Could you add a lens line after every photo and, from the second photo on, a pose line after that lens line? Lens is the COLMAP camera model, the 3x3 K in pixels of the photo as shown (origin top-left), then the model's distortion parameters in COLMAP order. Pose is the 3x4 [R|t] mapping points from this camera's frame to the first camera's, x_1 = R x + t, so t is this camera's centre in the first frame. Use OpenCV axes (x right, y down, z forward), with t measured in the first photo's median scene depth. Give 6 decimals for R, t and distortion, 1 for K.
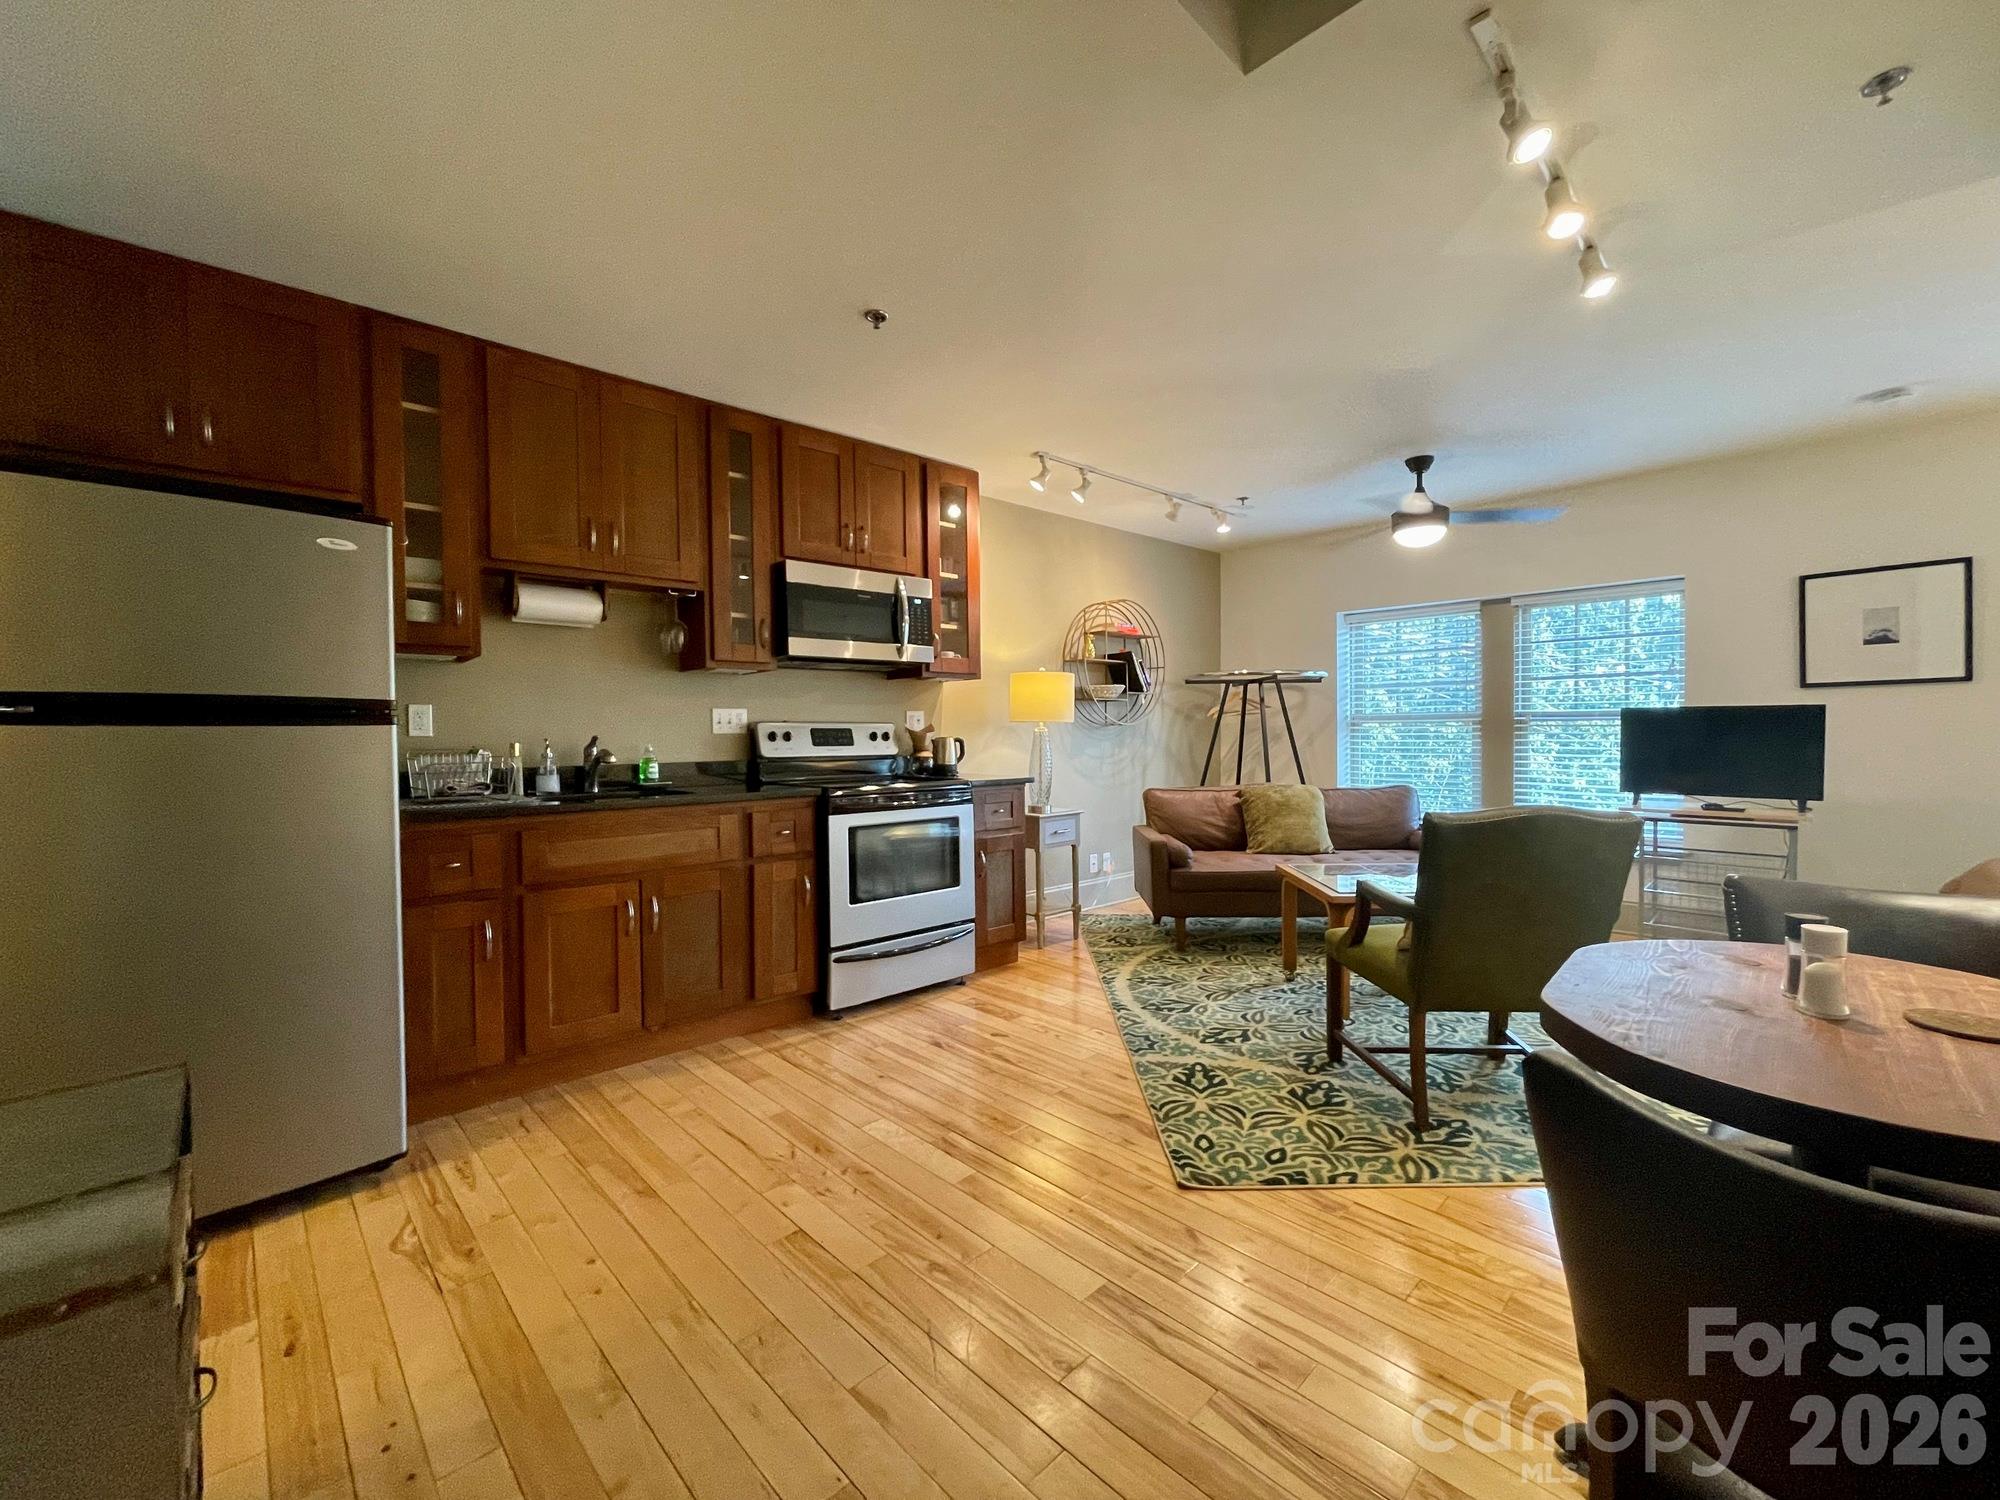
lens RADIAL K [[806.1, 0, 1000.0], [0, 806.1, 750.0], [0, 0, 1]] dist [-0.004479, -0.000274]
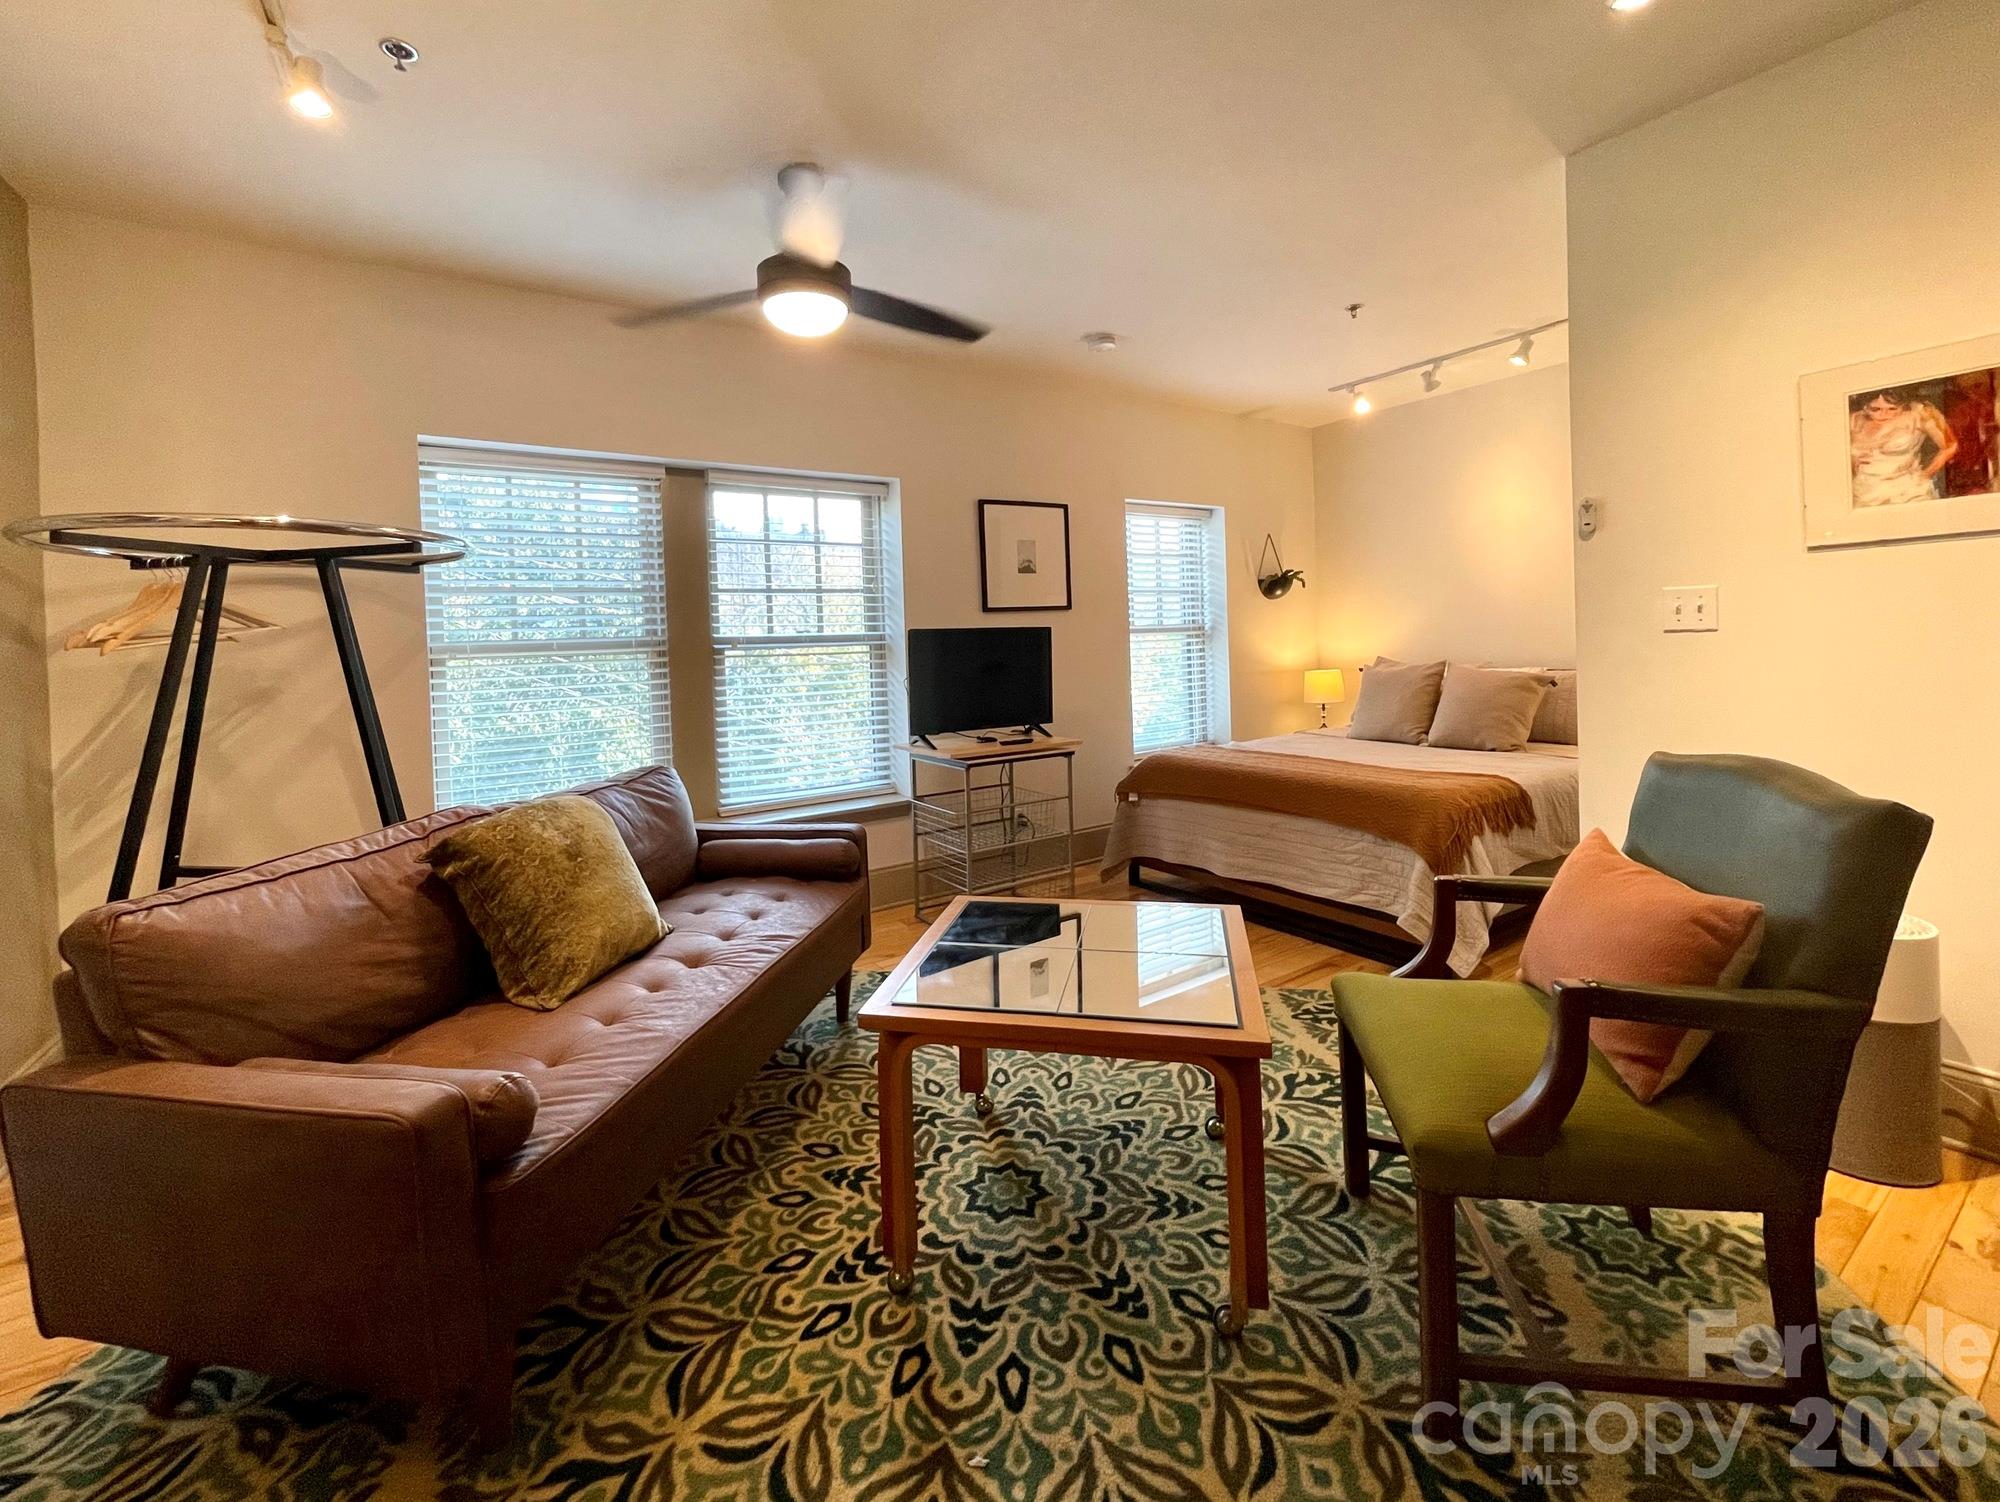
lens RADIAL K [[856.5, 0, 997.2], [0, 856.5, 651.0], [0, 0, 1]] dist [-0.002370, -0.000289]
pose [[0.185561, -0.002797, 0.982629, -0.043571], [0.061551, 0.998065, -0.008782, -0.020236], [-0.980703, 0.062112, 0.185374, 0.842551]]
